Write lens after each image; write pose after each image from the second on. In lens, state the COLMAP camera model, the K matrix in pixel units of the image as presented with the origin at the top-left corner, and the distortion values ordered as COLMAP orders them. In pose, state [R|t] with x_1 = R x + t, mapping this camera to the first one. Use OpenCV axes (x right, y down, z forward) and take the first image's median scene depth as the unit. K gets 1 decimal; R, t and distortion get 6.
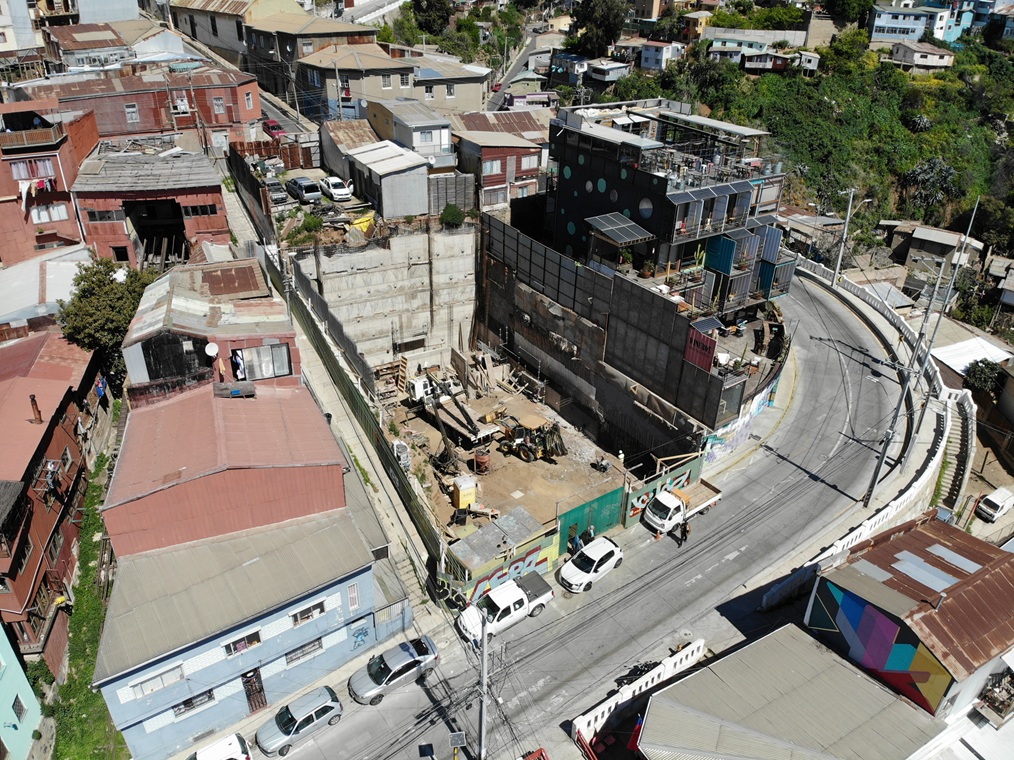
lens RADIAL K [[755.4, 0, 505.8], [0, 755.4, 400.6], [0, 0, 1]] dist [0.066980, -0.163495]
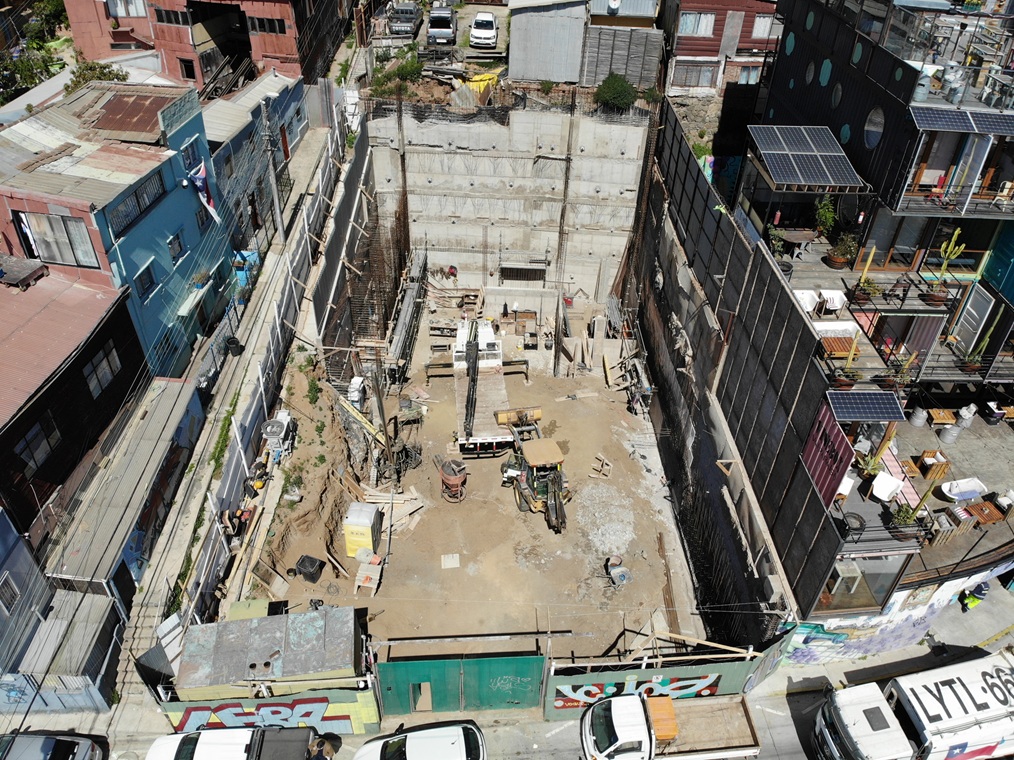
lens RADIAL K [[765.2, 0, 502.5], [0, 765.2, 384.4], [0, 0, 1]] dist [0.063162, -0.170649]
pose [[0.847641, 0.323909, -0.420224, 0.201832], [-0.276985, 0.945677, 0.170217, -0.096911], [0.452531, -0.027888, 0.891312, 0.376738]]
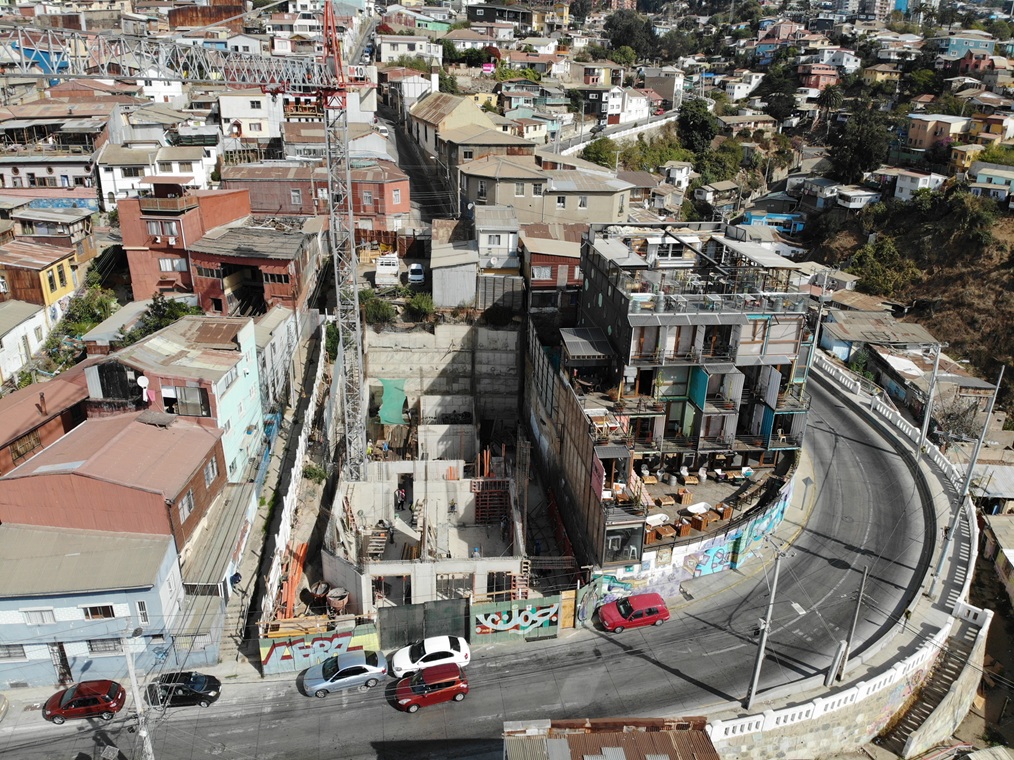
lens RADIAL K [[765.2, 0, 502.5], [0, 765.2, 384.4], [0, 0, 1]] dist [0.063162, -0.170649]
pose [[0.901153, 0.167746, -0.399732, 0.376748], [-0.226219, 0.968558, -0.103536, -0.039732], [0.369796, 0.183729, 0.910766, 0.057860]]
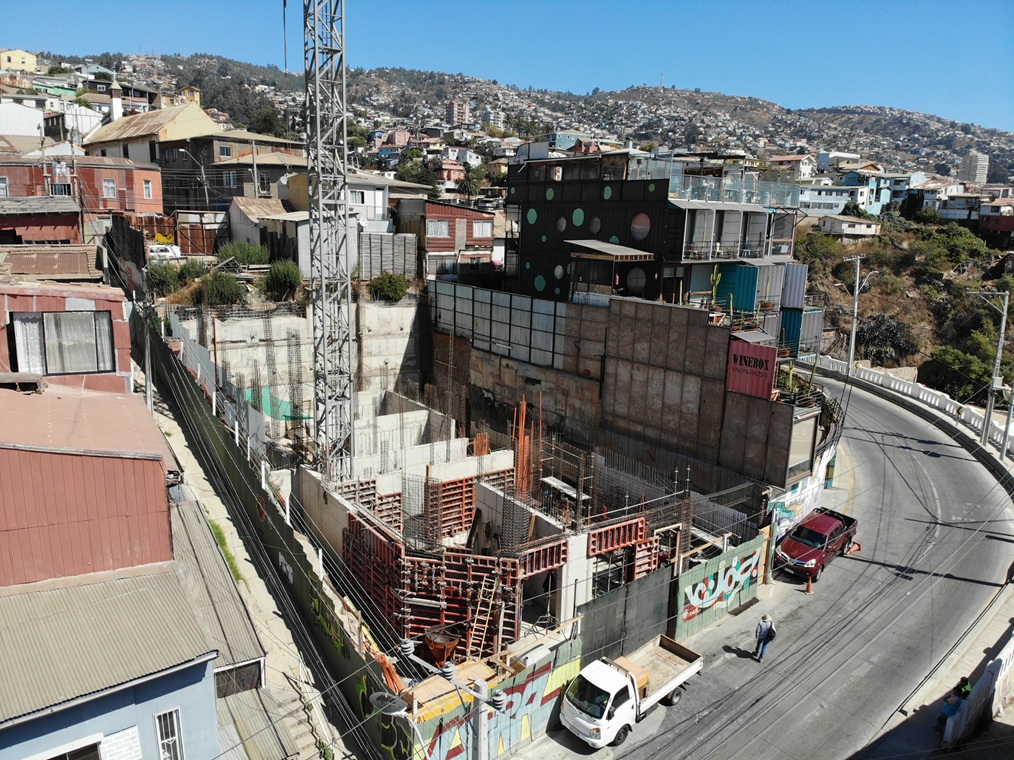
lens RADIAL K [[746.6, 0, 506.9], [0, 746.6, 390.2], [0, 0, 1]] dist [0.157013, -0.408333]
pose [[0.995635, -0.016621, 0.091842, -0.021195], [0.044446, 0.949713, -0.309951, 0.115282], [-0.082072, 0.312680, 0.946306, 0.278540]]
